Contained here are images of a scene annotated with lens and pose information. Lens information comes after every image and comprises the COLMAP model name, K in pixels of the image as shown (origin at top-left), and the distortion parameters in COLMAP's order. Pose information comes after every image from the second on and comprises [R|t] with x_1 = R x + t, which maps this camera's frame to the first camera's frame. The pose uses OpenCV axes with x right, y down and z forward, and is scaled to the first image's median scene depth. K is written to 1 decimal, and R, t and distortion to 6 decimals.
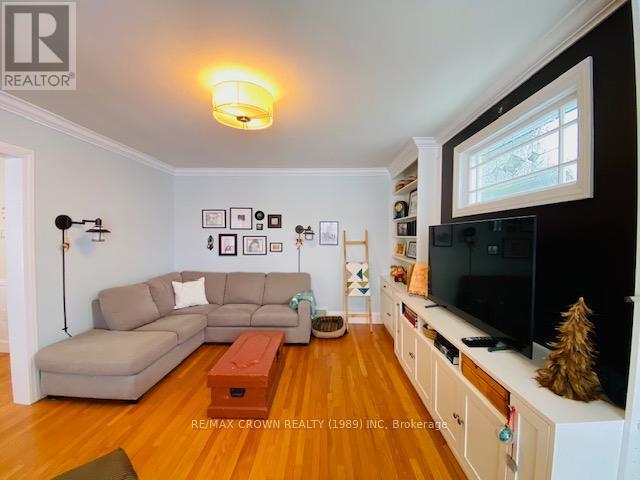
lens RADIAL K [[248.1, 0, 316.8], [0, 248.1, 240.4], [0, 0, 1]] dist [-0.027855, -0.001324]
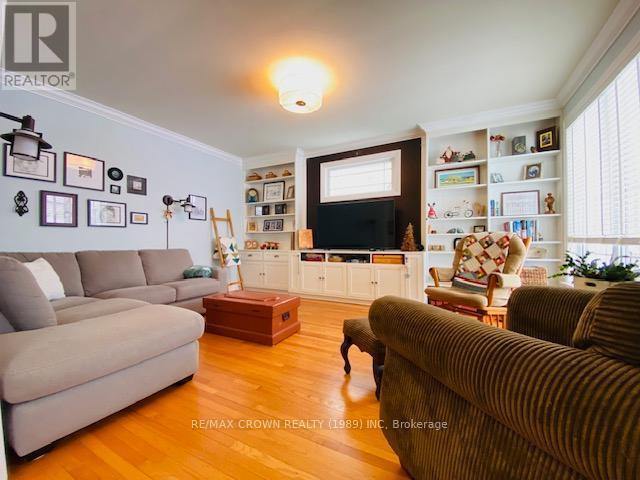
lens RADIAL K [[248.1, 0, 318.6], [0, 248.1, 244.8], [0, 0, 1]] dist [-0.027855, -0.001324]
pose [[0.459251, -0.016265, 0.888158, -0.602425], [0.015982, 0.999822, 0.010046, 0.114032], [-0.888163, 0.009581, 0.459429, 0.127312]]
